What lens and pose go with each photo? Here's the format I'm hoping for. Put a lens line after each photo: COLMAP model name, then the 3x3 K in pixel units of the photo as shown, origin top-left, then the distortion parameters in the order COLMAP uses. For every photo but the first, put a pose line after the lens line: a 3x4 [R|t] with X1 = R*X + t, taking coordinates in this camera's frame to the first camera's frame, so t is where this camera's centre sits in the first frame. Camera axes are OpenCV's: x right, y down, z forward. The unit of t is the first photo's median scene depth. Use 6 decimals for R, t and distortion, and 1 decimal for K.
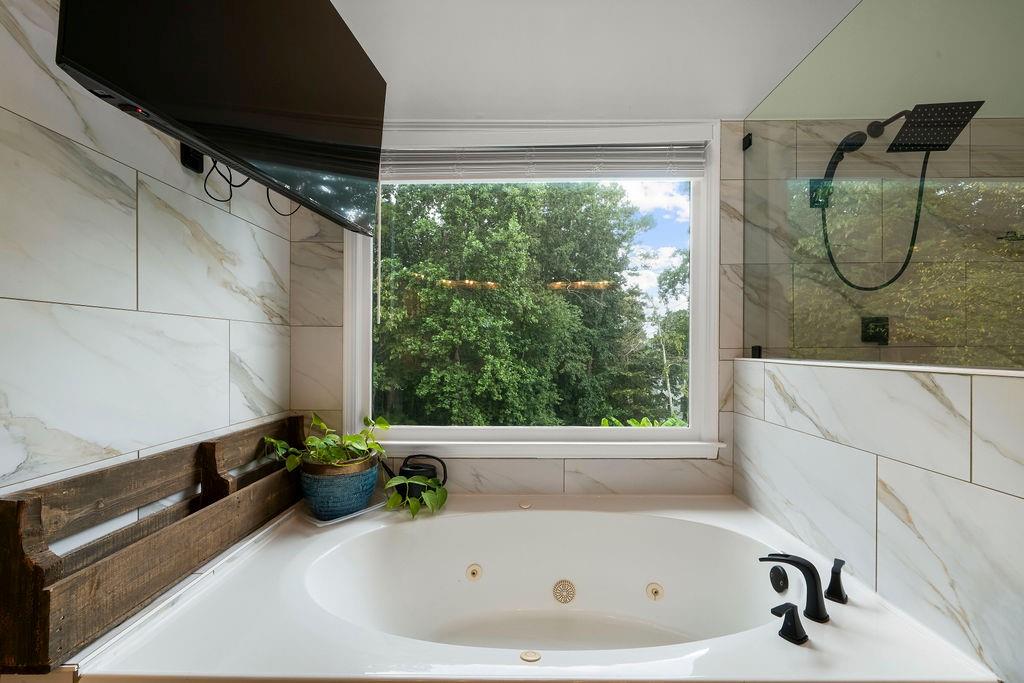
lens RADIAL K [[424.6, 0, 517.0], [0, 424.6, 350.3], [0, 0, 1]] dist [0.001740, 0.000136]
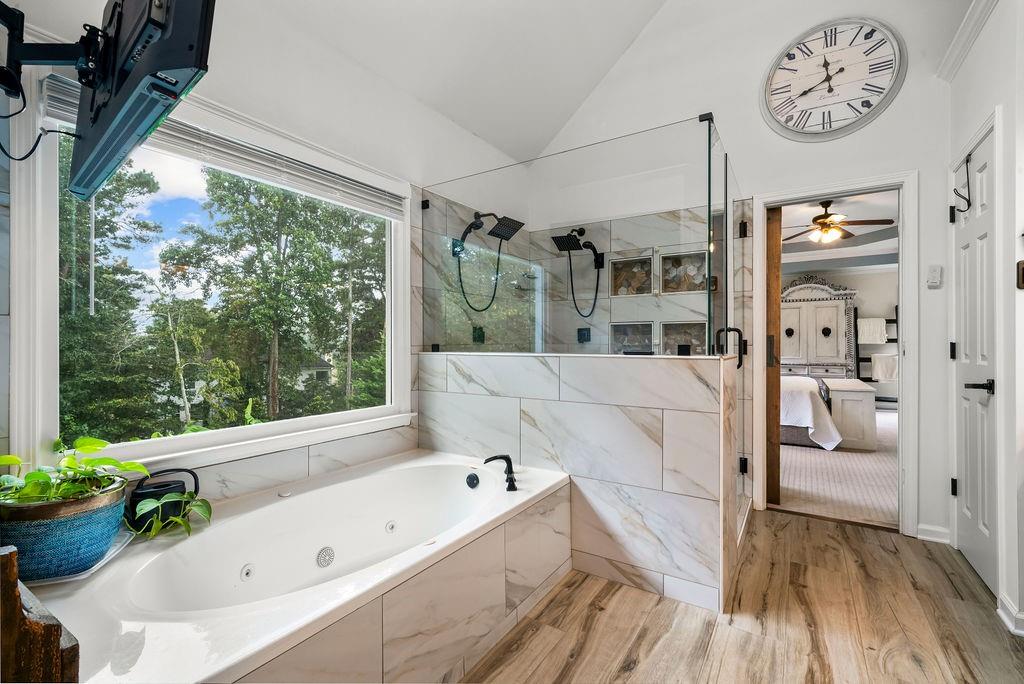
lens RADIAL K [[441.4, 0, 511.0], [0, 441.4, 342.6], [0, 0, 1]] dist [-0.002770, 0.000026]
pose [[0.546186, 0.001904, 0.837661, -0.582594], [0.005086, 0.999971, -0.005590, -0.005017], [-0.837648, 0.007313, 0.546161, -0.076082]]
